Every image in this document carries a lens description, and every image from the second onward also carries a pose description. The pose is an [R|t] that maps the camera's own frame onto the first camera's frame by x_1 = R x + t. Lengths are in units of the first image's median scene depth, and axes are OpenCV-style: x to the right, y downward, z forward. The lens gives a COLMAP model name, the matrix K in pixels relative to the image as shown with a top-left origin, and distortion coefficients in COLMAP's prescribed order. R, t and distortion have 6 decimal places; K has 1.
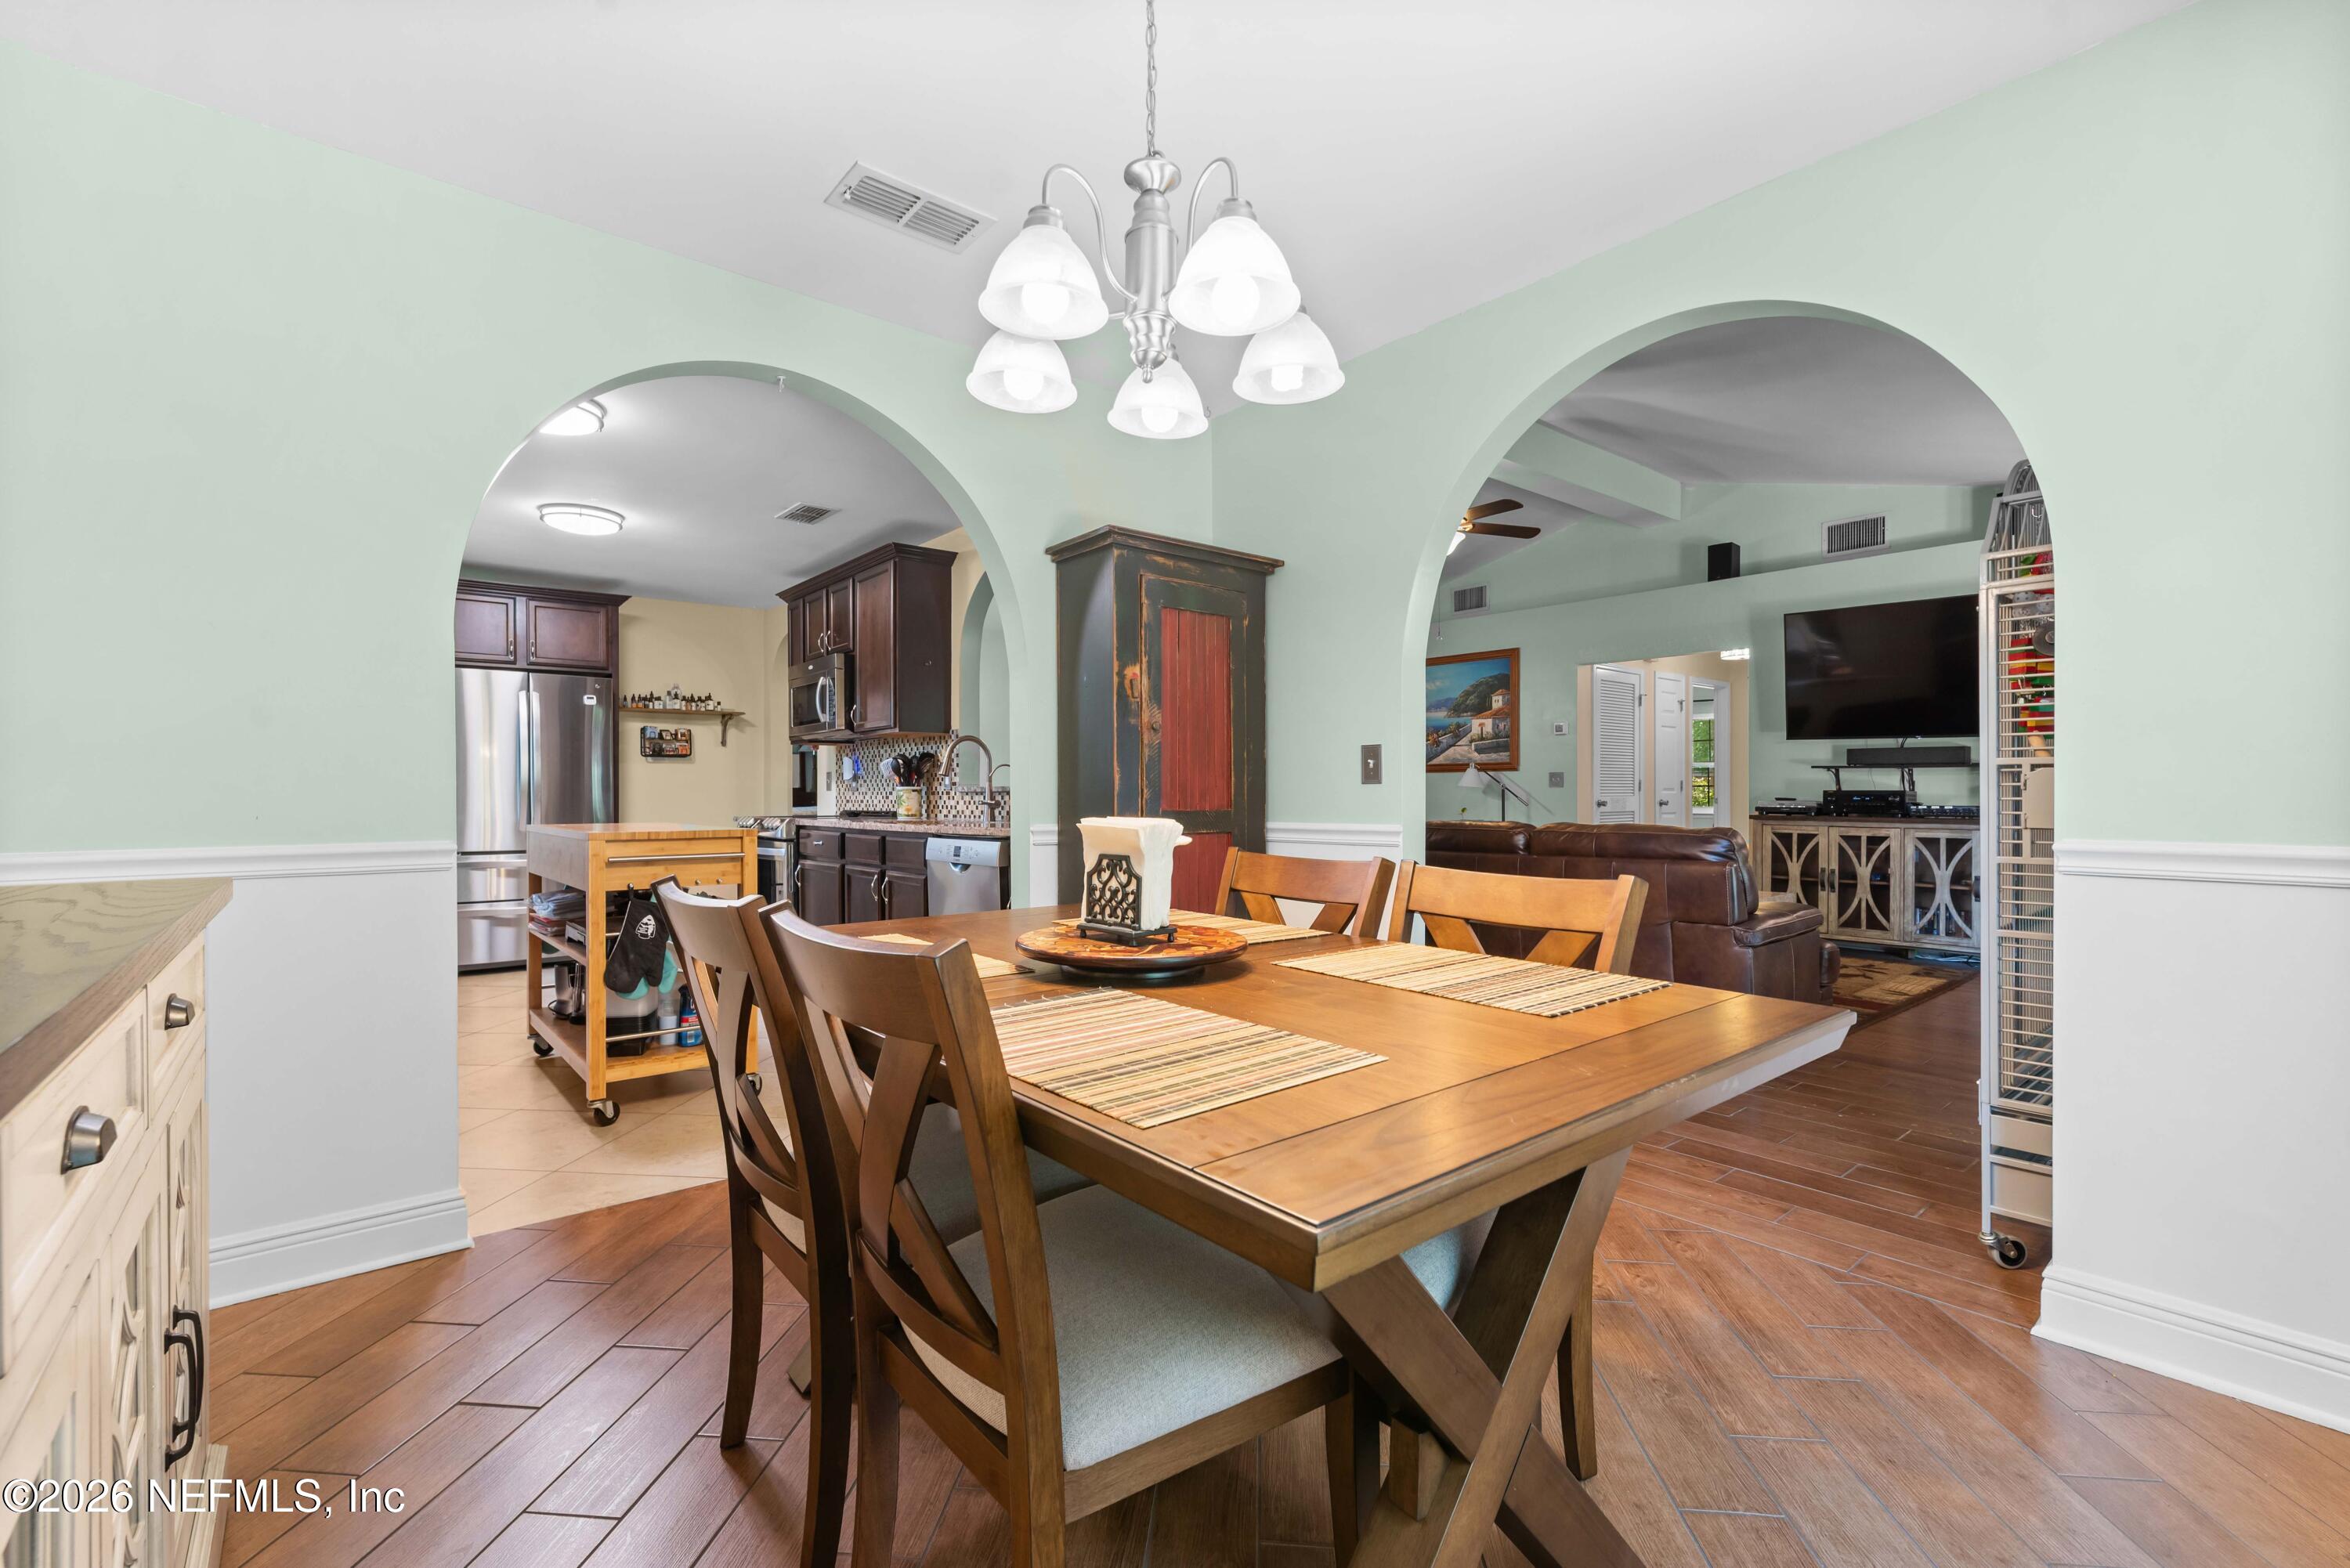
lens RADIAL K [[1003.7, 0, 1156.0], [0, 1003.7, 796.0], [0, 0, 1]] dist [0.013642, -0.000062]
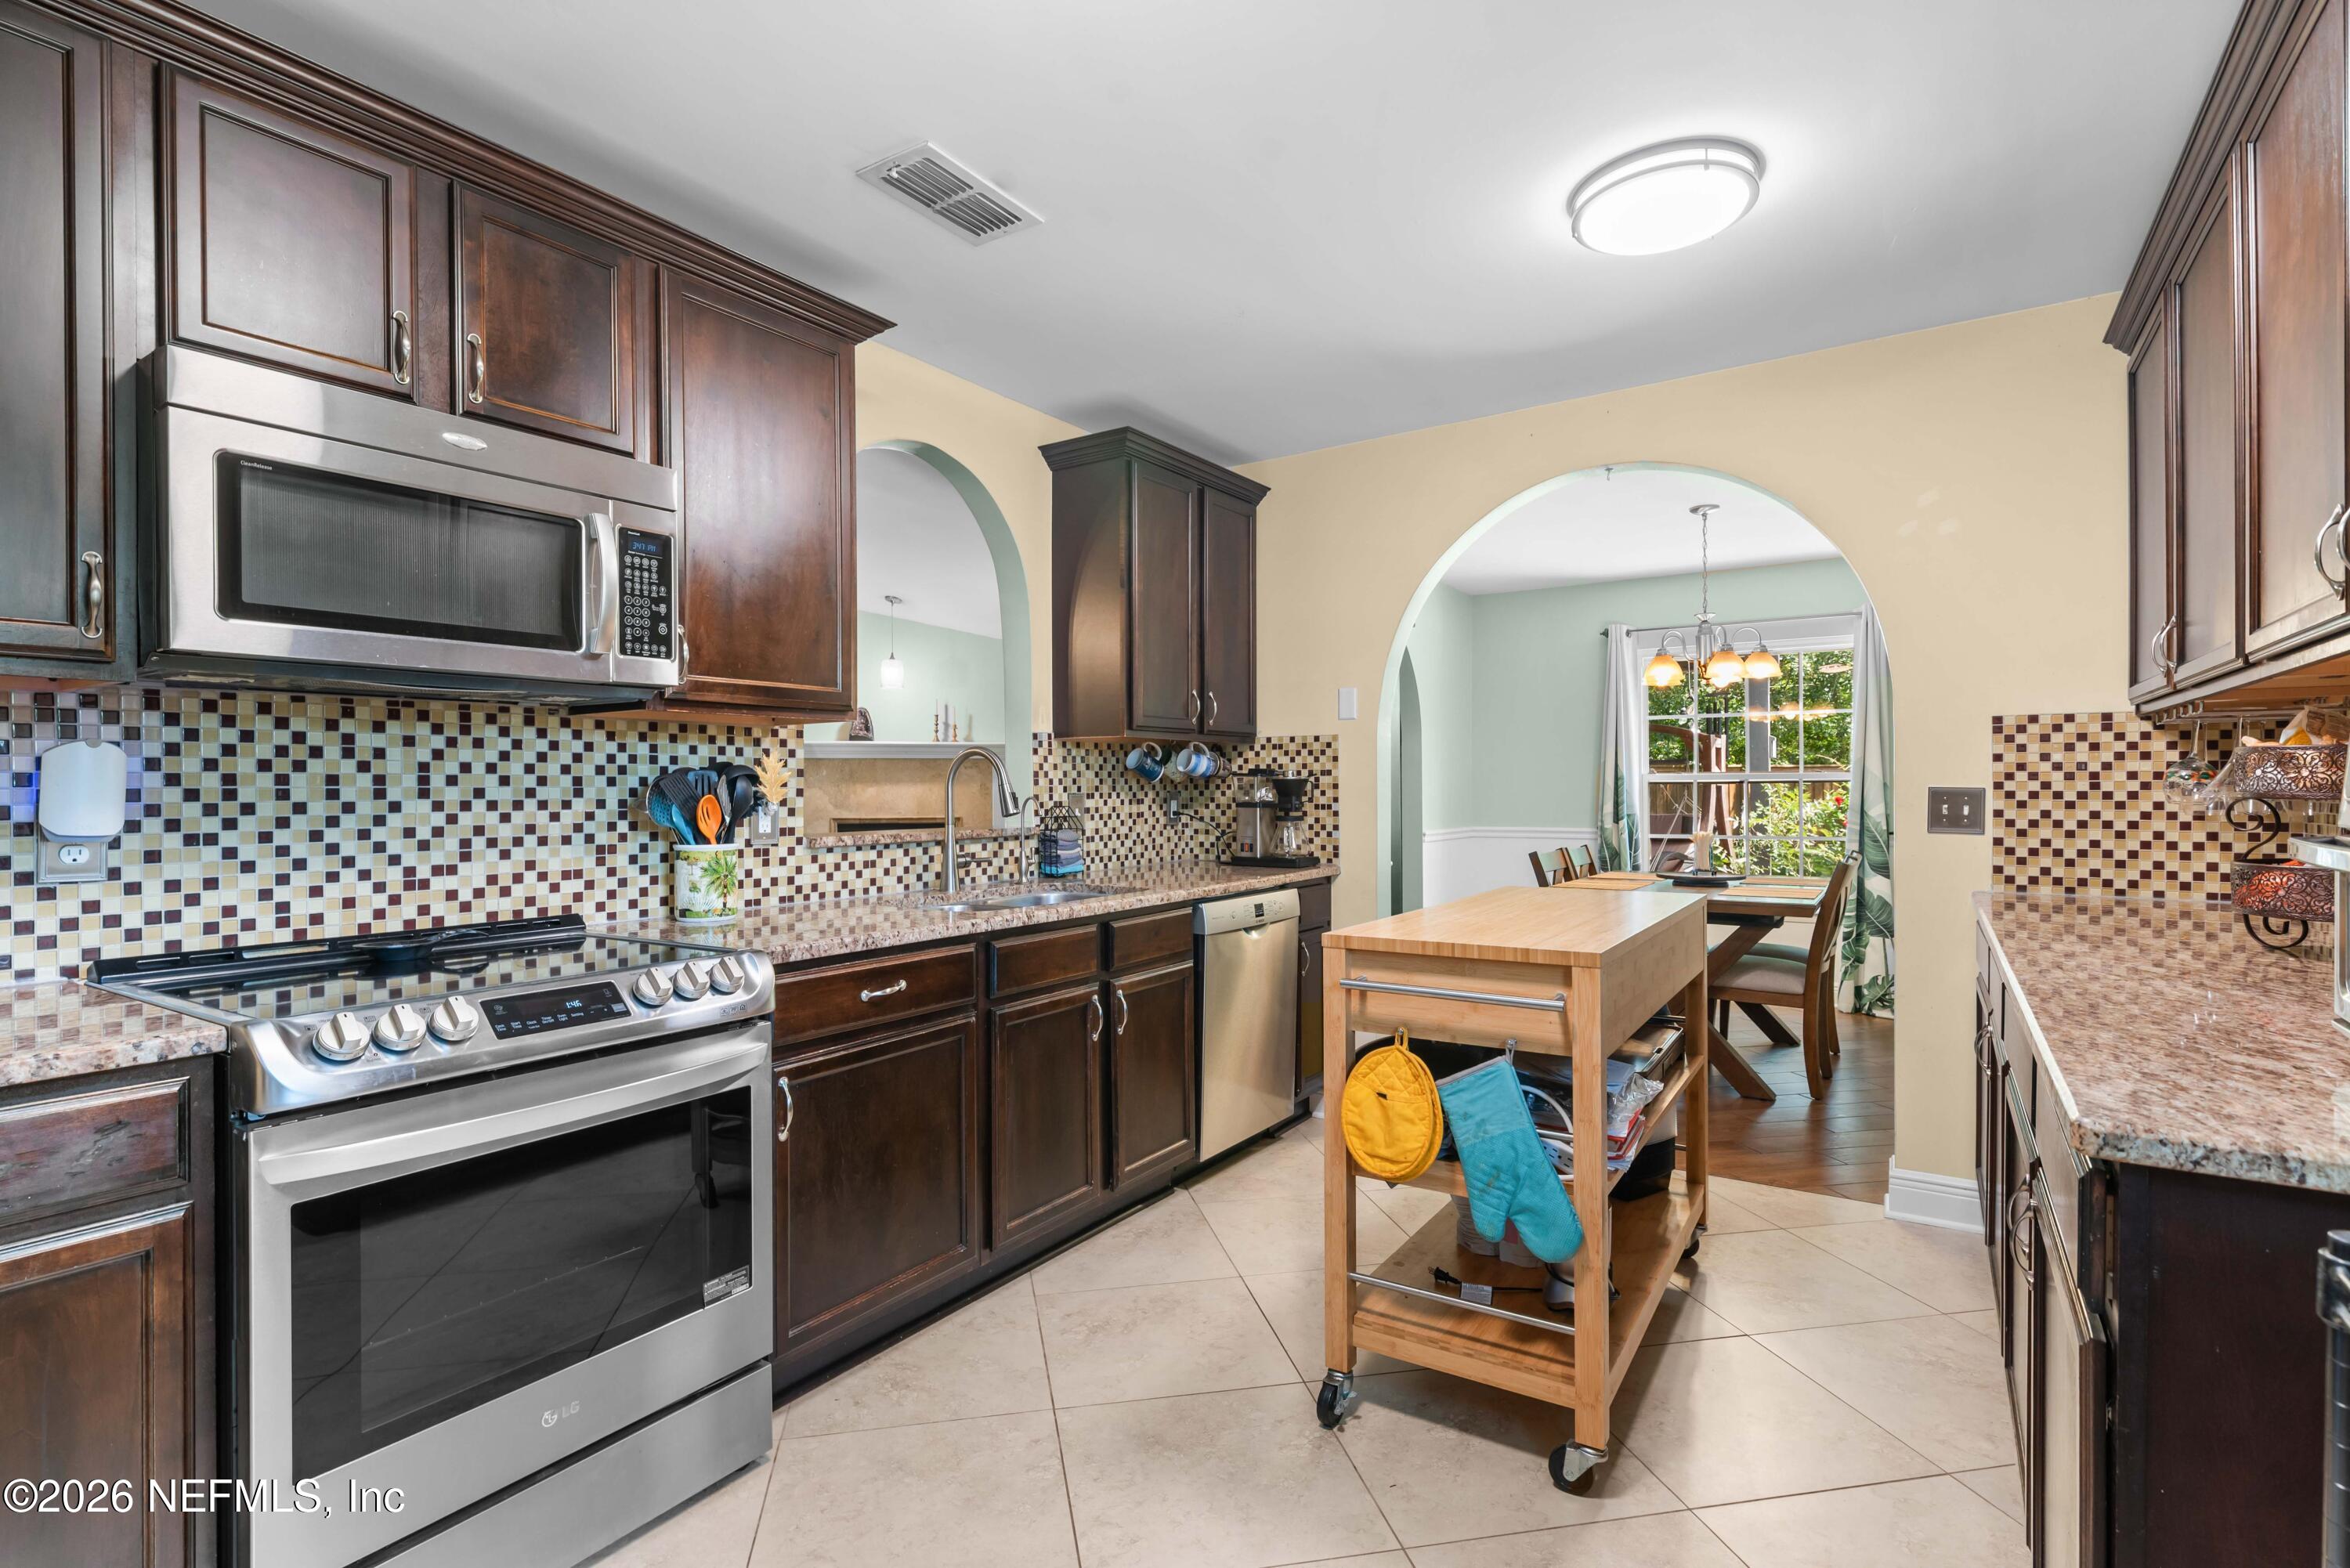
lens RADIAL K [[1127.2, 0, 1137.3], [0, 1127.2, 788.6], [0, 0, 1]] dist [-0.000856, 0.001868]
pose [[-0.278123, 0.003607, 0.960539, -0.636820], [0.008149, 0.999966, -0.001395, -0.025155], [-0.960511, 0.007440, -0.278142, 0.823833]]
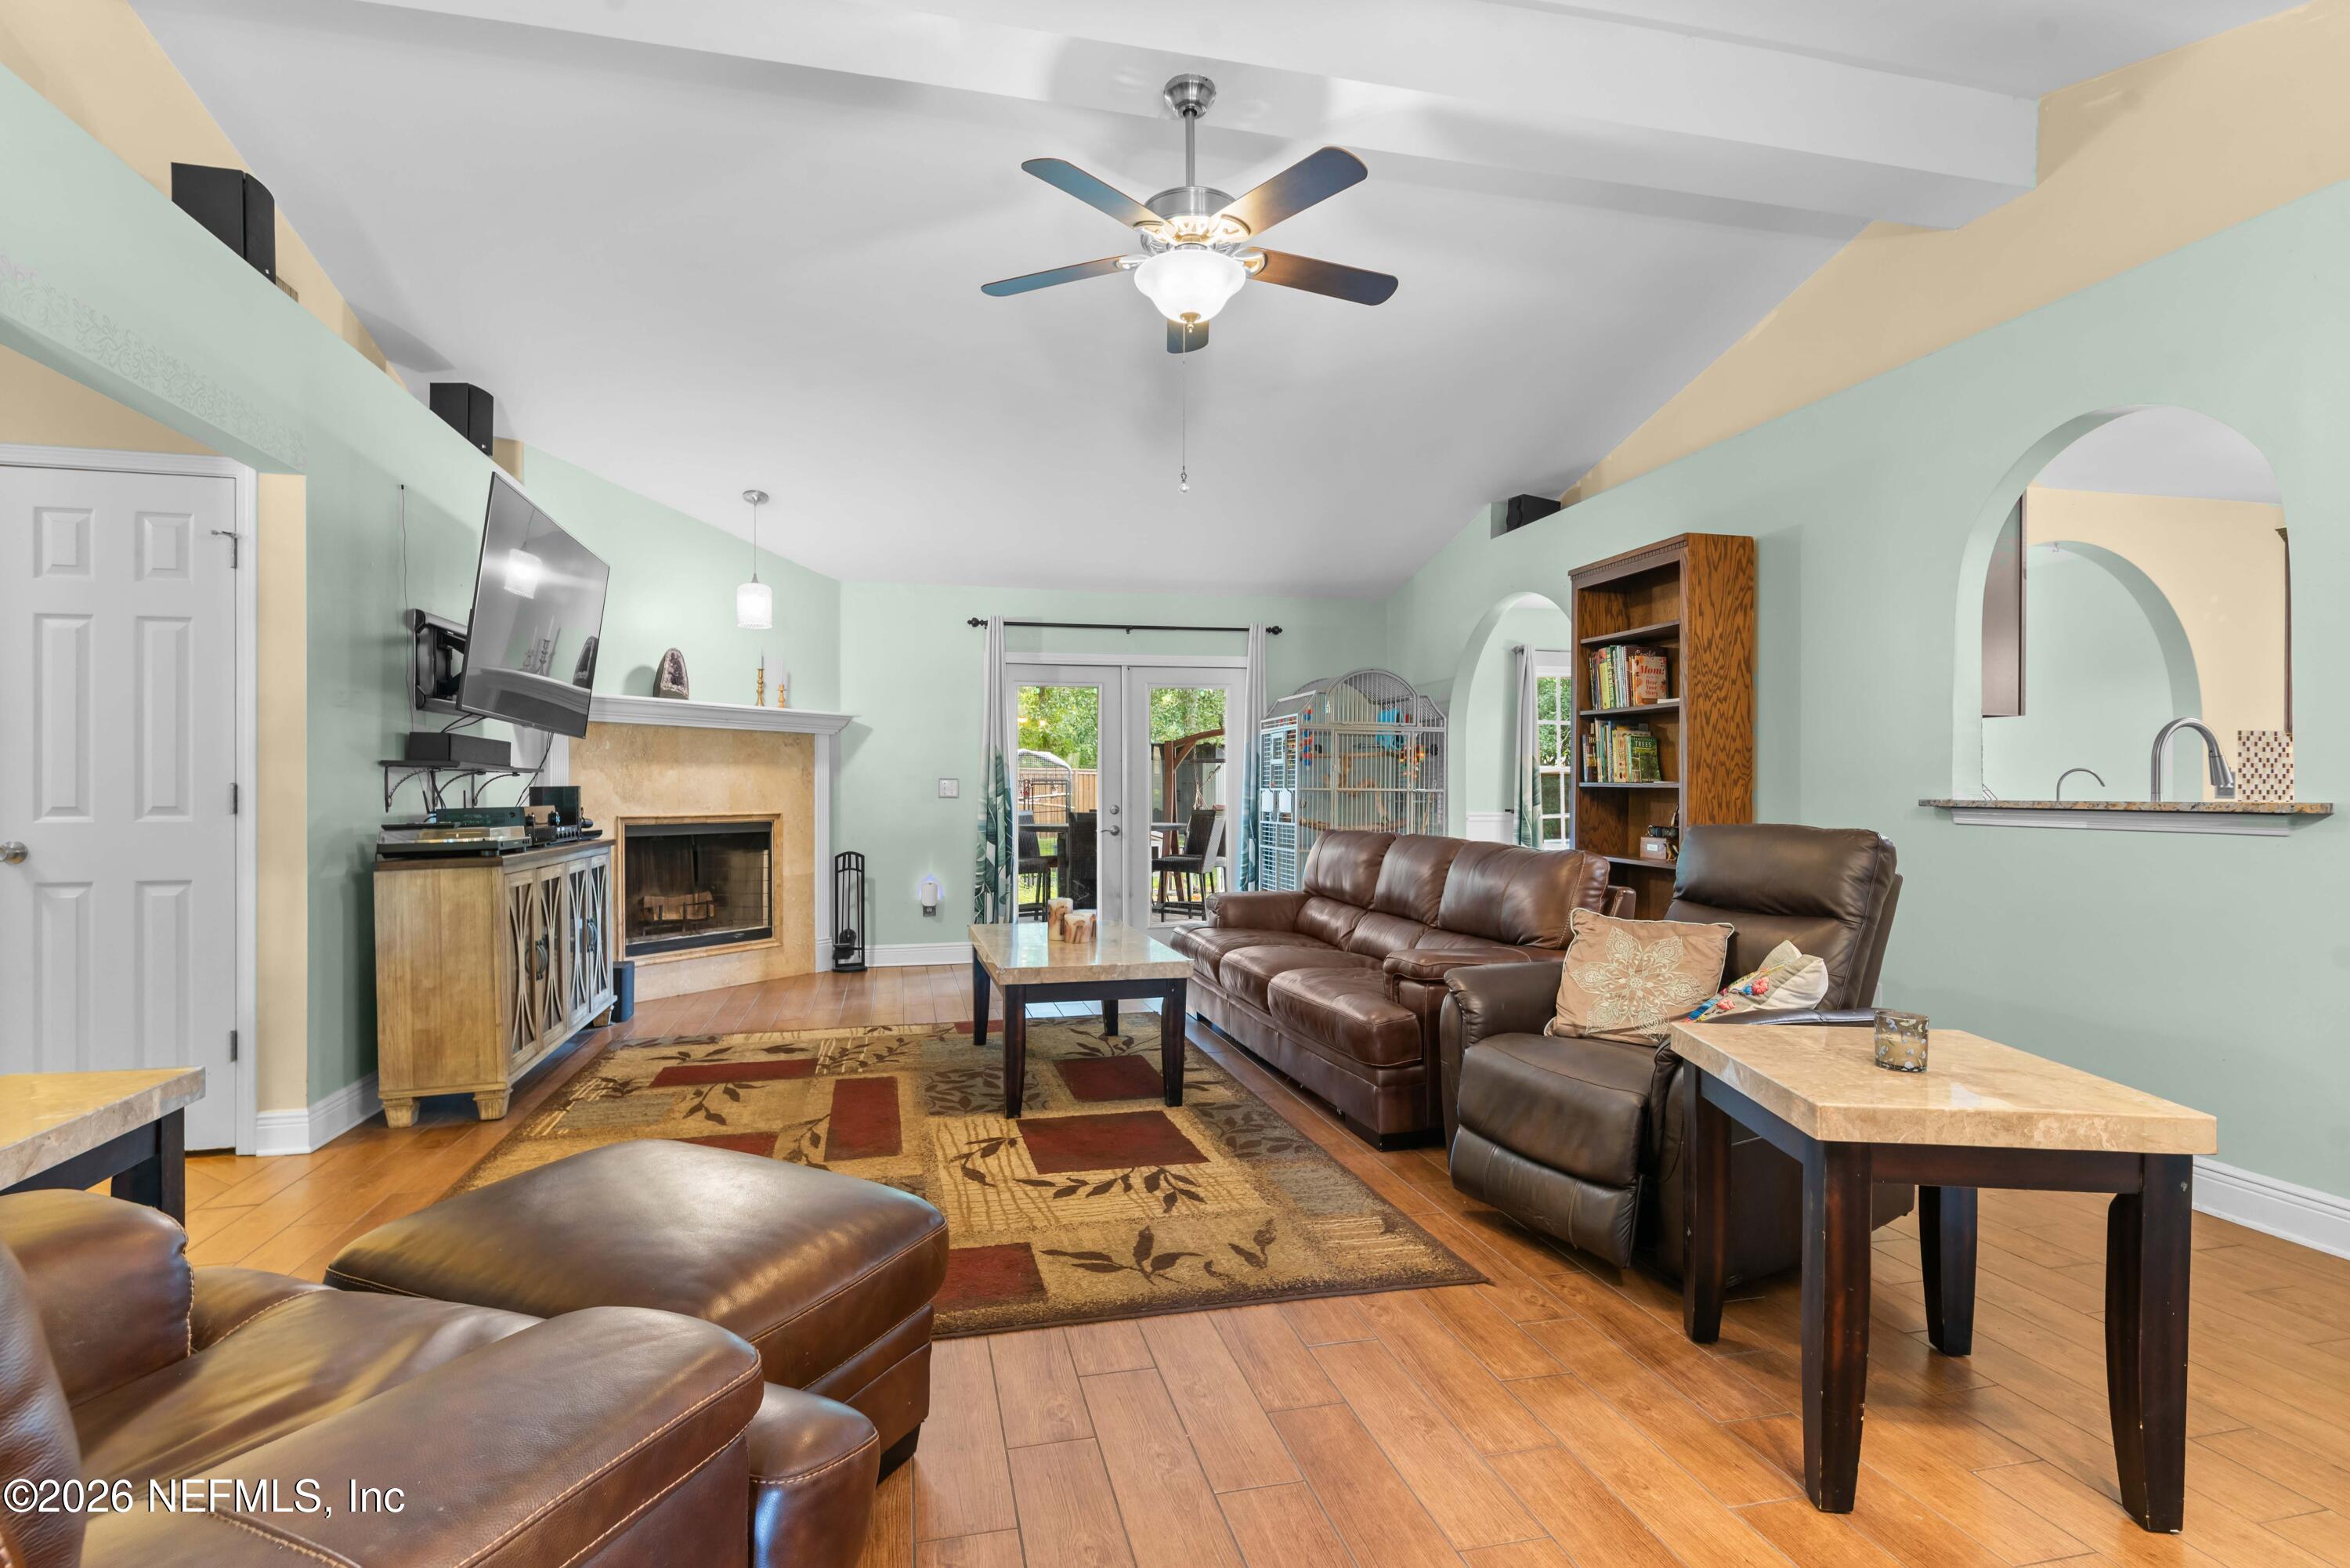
lens RADIAL K [[1127.2, 0, 1160.6], [0, 1127.2, 781.8], [0, 0, 1]] dist [-0.000856, 0.001868]
pose [[-0.901063, 0.005016, 0.433660, 0.056467], [0.004040, 0.999987, -0.003171, -0.016458], [-0.433670, -0.001105, -0.901071, 1.421674]]
